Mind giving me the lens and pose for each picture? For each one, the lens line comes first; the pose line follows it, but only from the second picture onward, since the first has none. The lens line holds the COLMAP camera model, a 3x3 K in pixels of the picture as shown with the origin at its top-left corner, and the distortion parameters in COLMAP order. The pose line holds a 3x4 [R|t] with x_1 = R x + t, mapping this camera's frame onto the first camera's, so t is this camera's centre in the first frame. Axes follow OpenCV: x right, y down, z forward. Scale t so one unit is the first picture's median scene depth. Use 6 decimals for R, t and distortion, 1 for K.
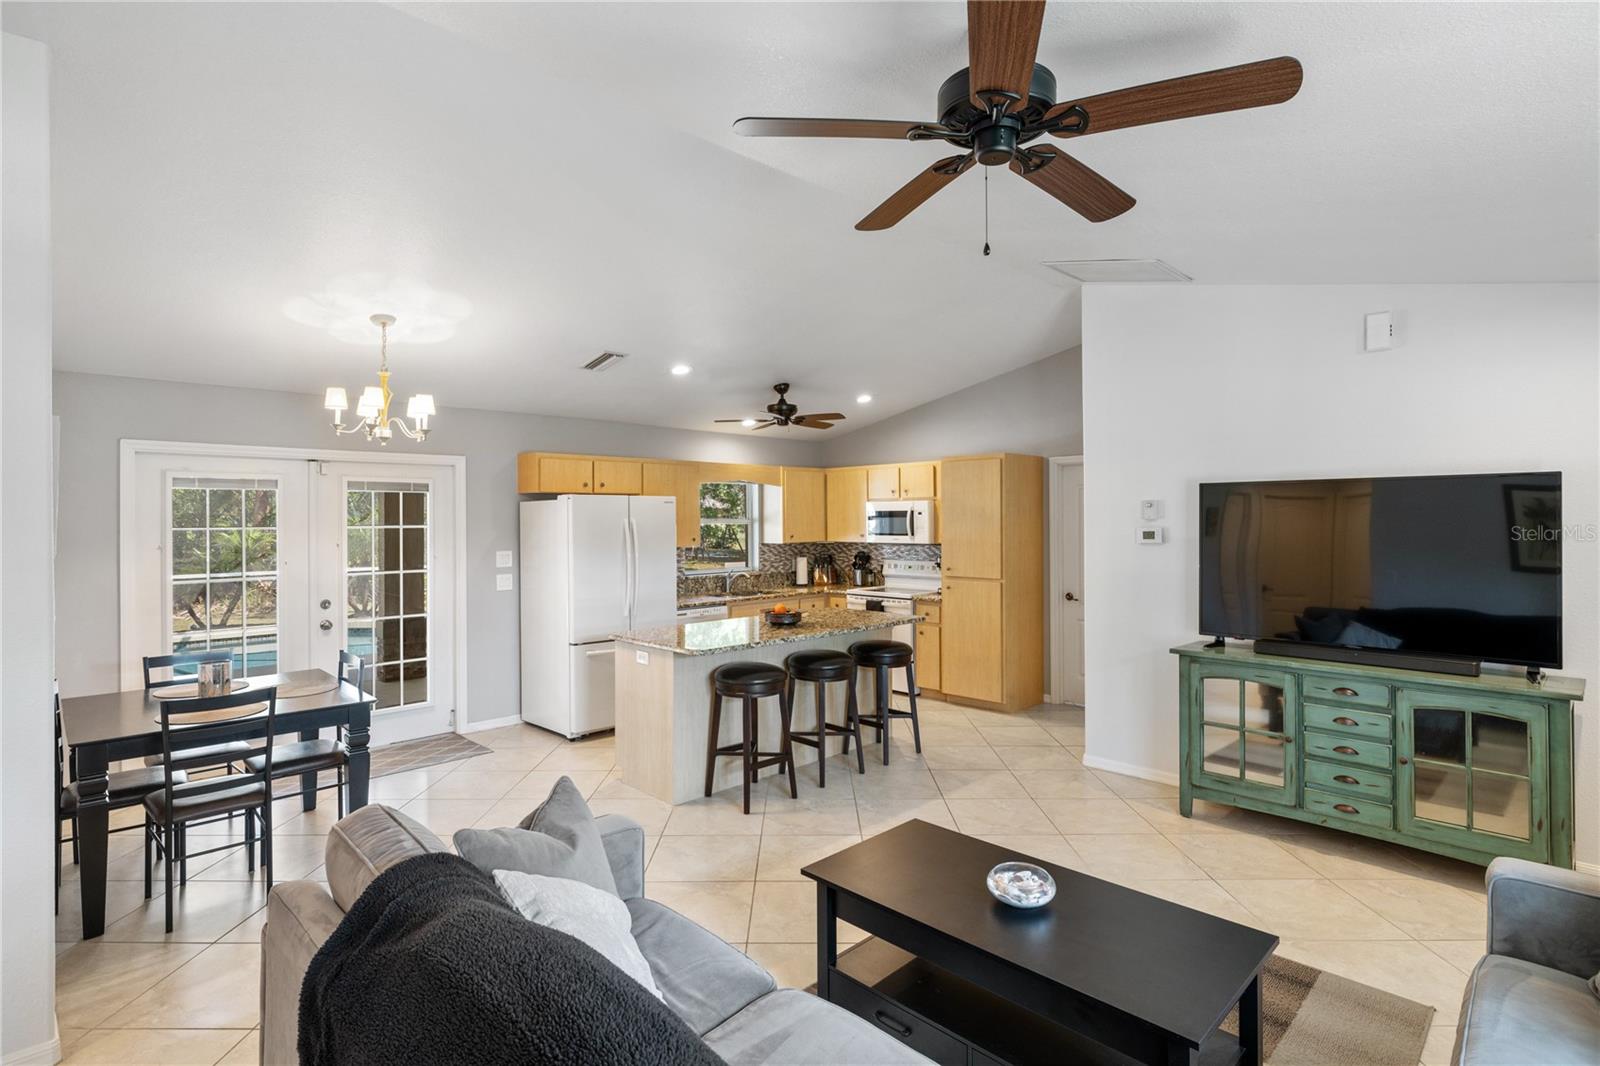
lens RADIAL K [[788.8, 0, 801.7], [0, 788.8, 522.8], [0, 0, 1]] dist [-0.001405, -0.000290]
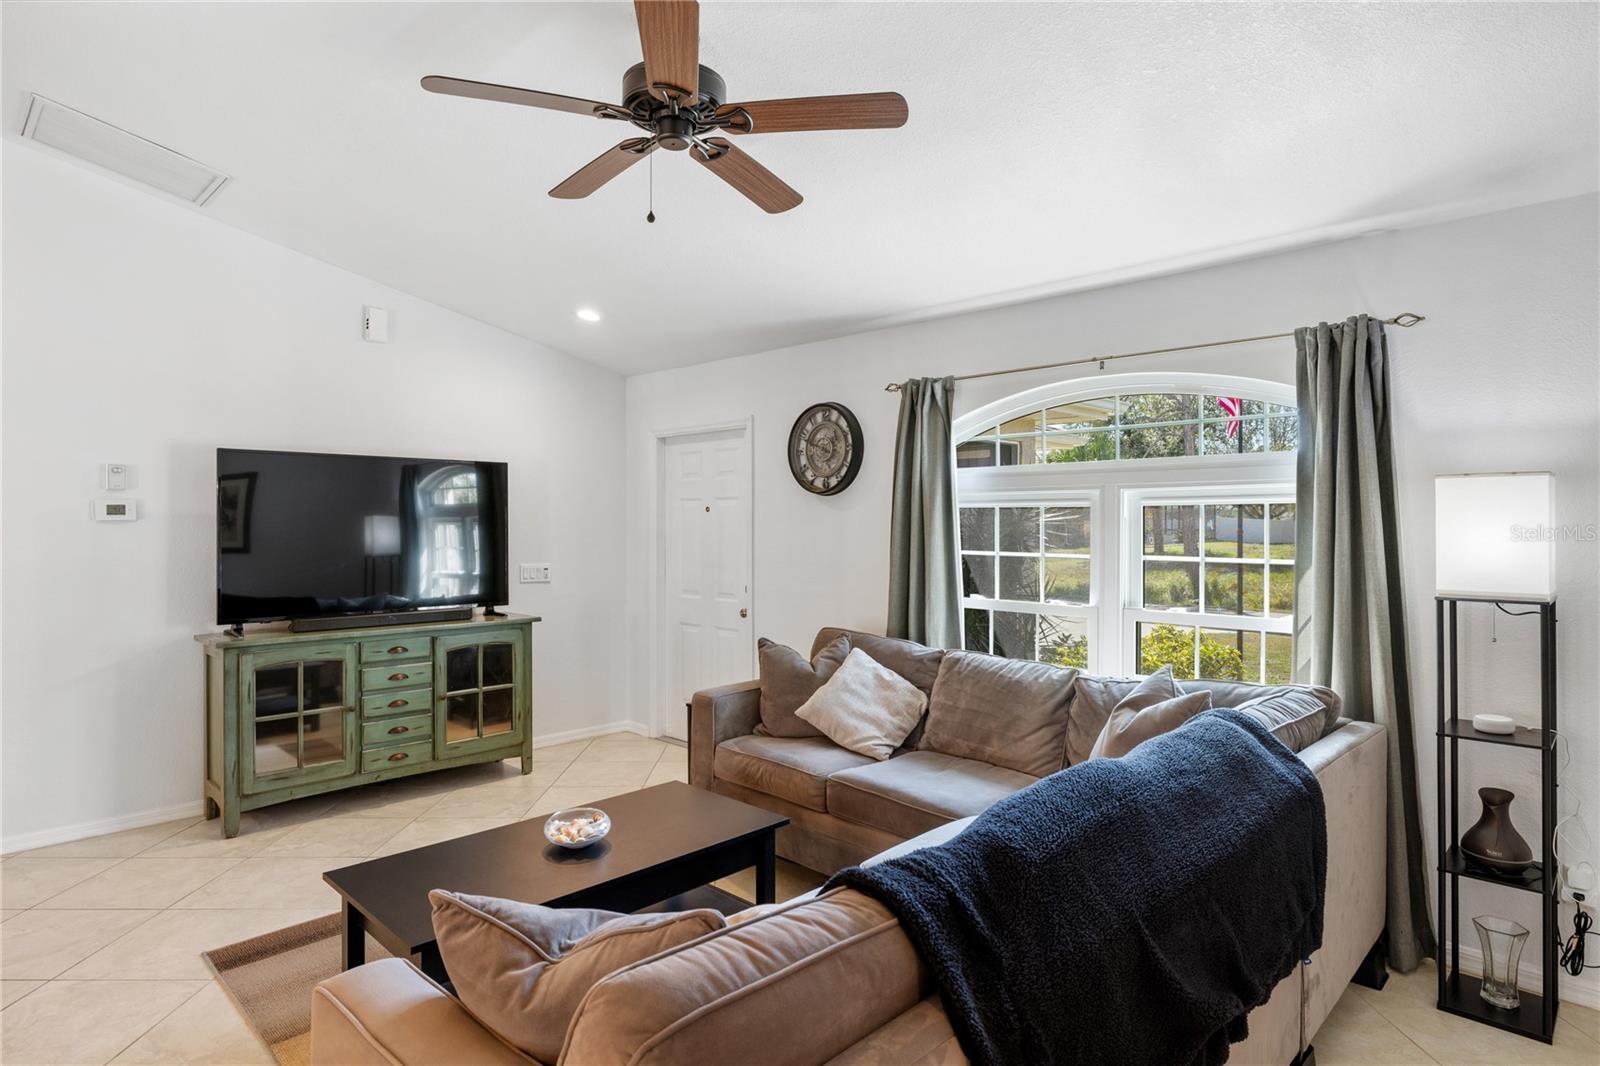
lens RADIAL K [[895.9, 0, 795.3], [0, 895.9, 516.6], [0, 0, 1]] dist [0.018592, -0.000064]
pose [[-0.000387, 0.004902, 0.999988, -0.291257], [0.000403, 0.999988, -0.004902, 0.017918], [-1.000000, 0.000401, -0.000389, 0.229785]]
